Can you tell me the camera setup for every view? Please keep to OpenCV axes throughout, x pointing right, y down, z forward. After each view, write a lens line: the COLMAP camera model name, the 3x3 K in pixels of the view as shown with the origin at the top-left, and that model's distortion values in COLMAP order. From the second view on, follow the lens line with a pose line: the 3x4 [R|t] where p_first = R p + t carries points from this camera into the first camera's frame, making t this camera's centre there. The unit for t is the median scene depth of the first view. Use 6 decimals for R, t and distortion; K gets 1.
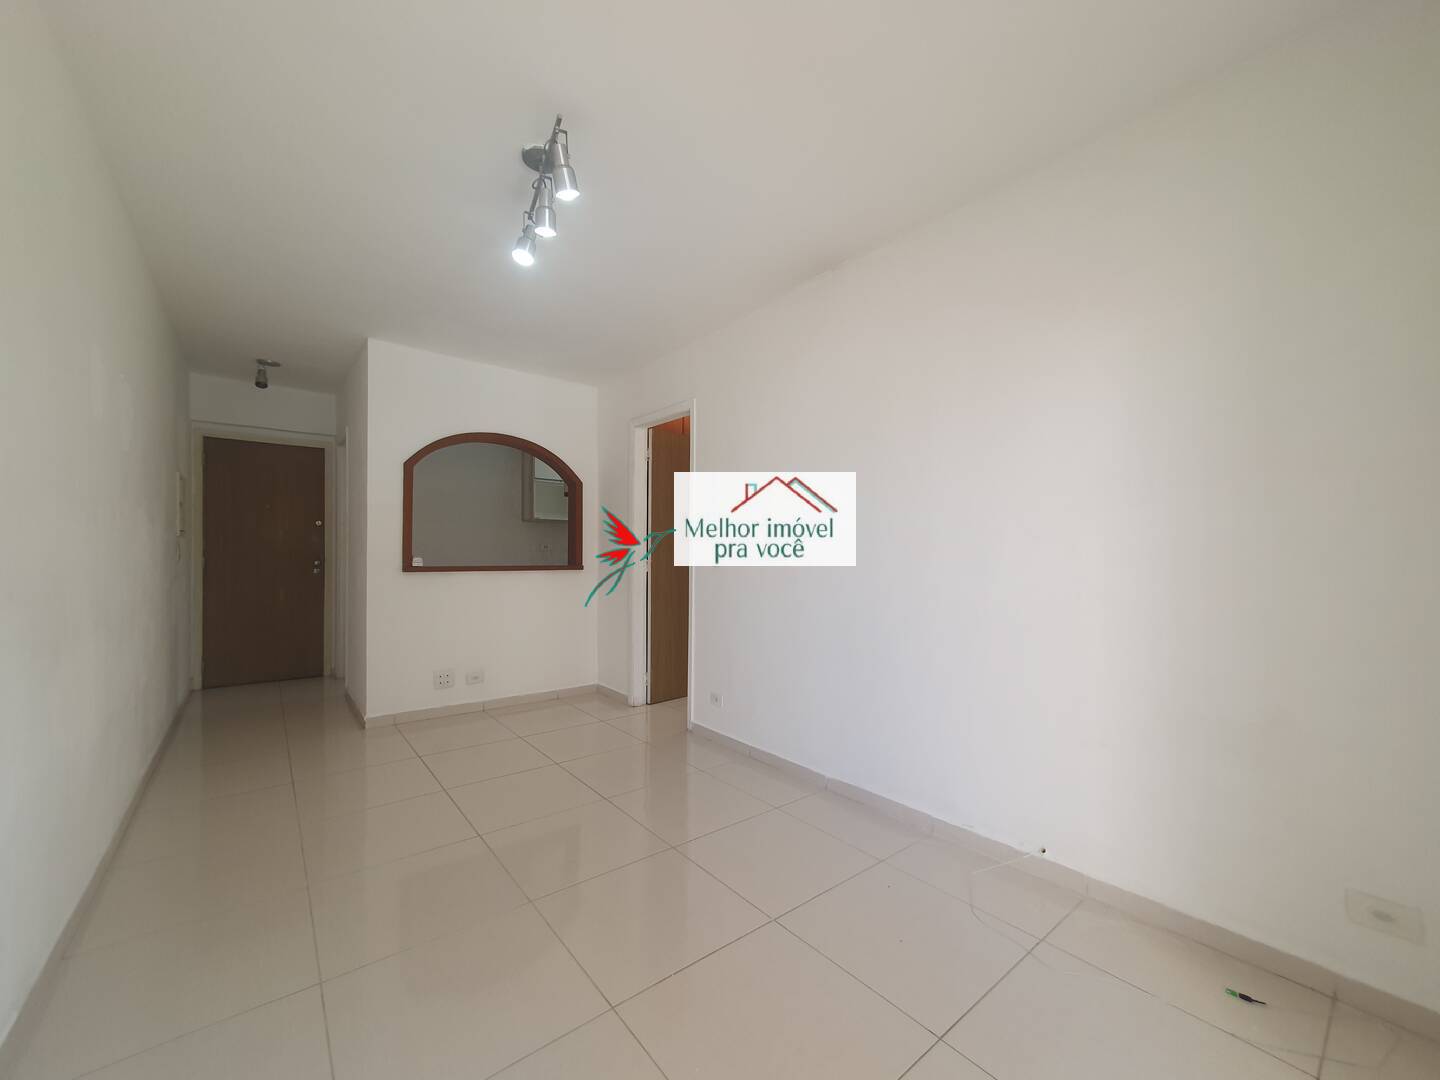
lens RADIAL K [[569.7, 0, 724.4], [0, 569.7, 552.6], [0, 0, 1]] dist [0.010357, 0.000062]
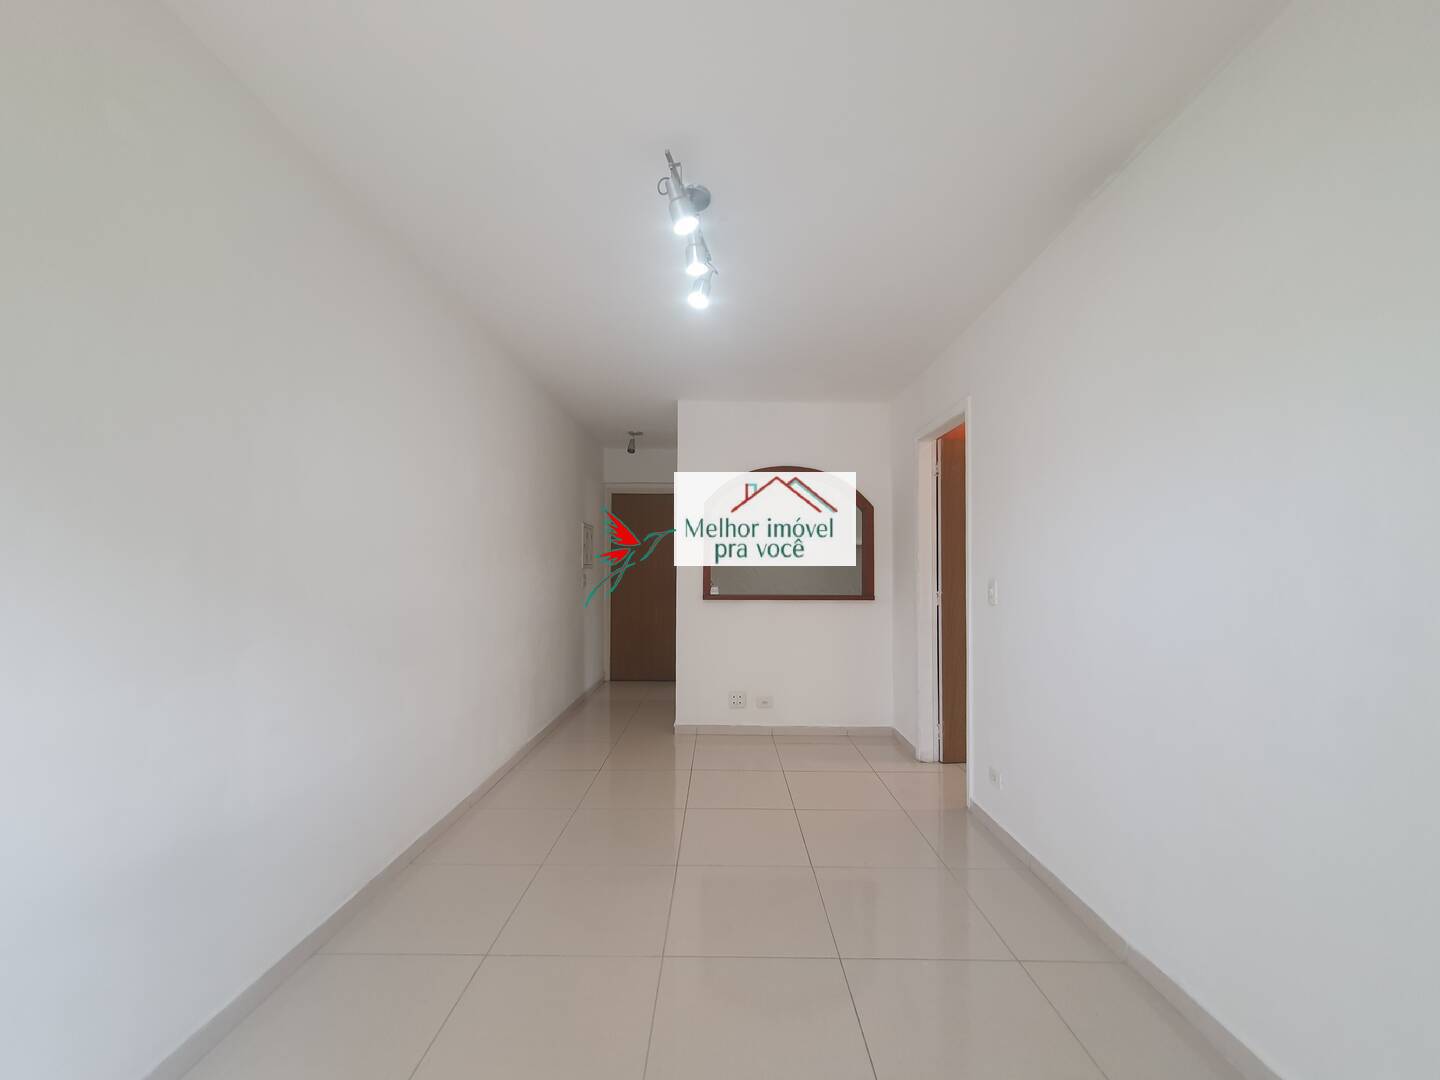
lens RADIAL K [[573.0, 0, 721.0], [0, 573.0, 557.6], [0, 0, 1]] dist [0.011119, 0.000117]
pose [[0.775910, -0.017053, -0.630613, 0.159397], [0.000464, 0.999650, -0.026461, -0.016920], [0.630844, 0.020239, 0.775646, 0.125551]]
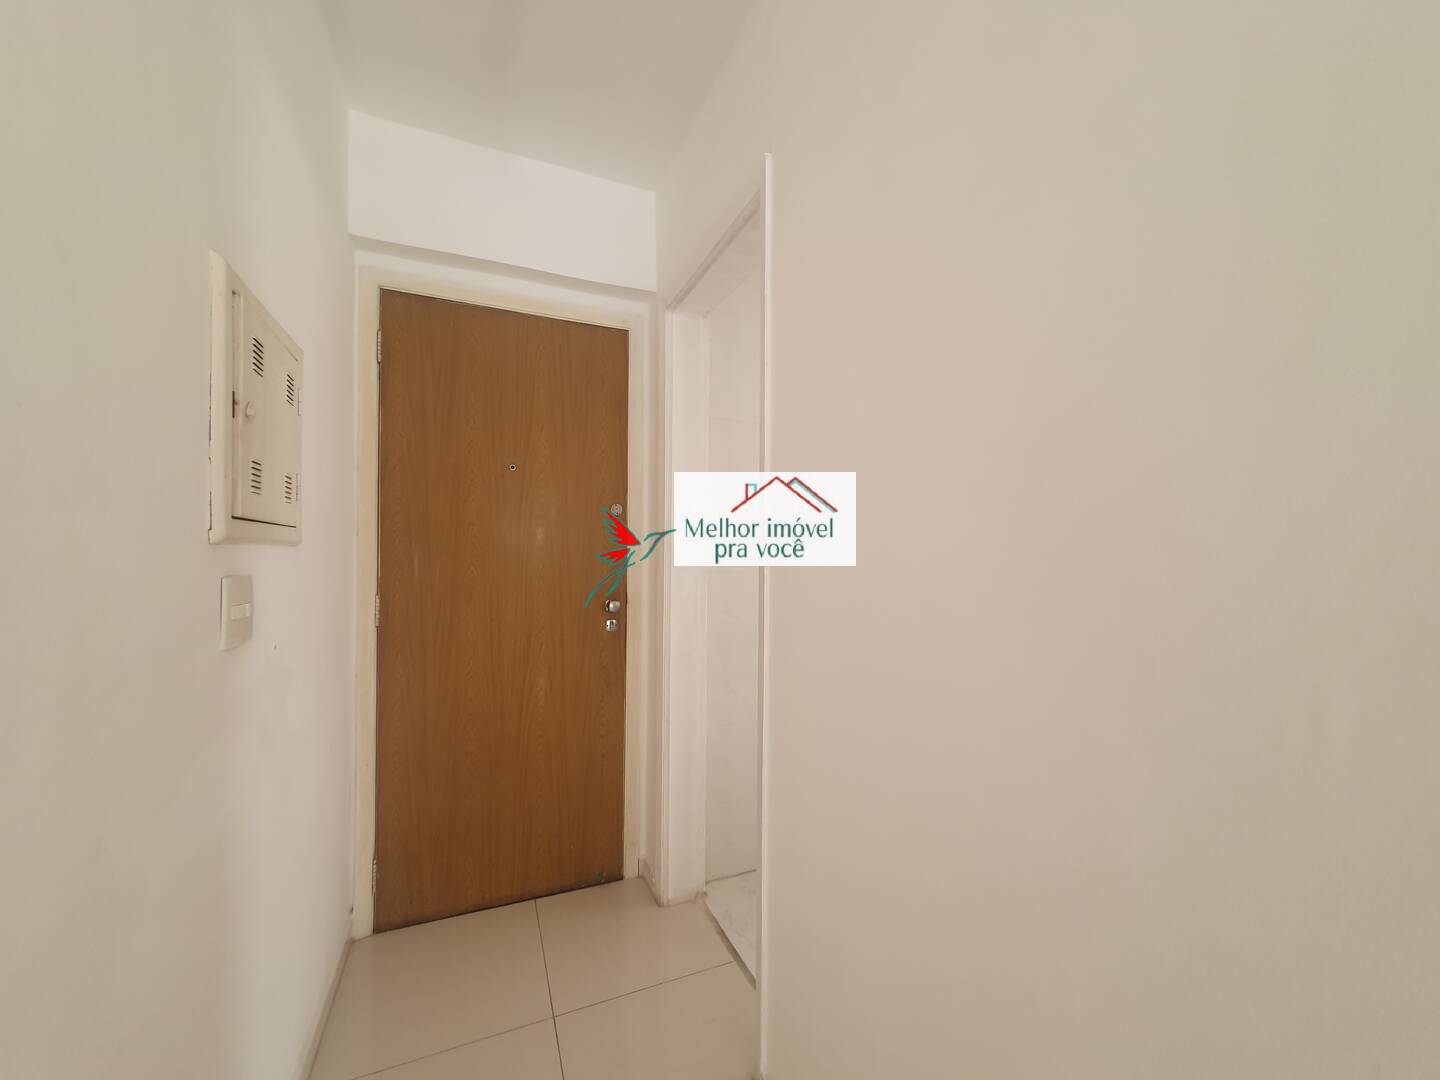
lens RADIAL K [[573.0, 0, 721.0], [0, 573.0, 557.6], [0, 0, 1]] dist [0.011119, 0.000117]
pose [[0.961289, 0.003467, -0.275522, -0.627140], [-0.003549, 0.999994, 0.000202, -0.020980], [0.275521, 0.000784, 0.961295, 0.749817]]
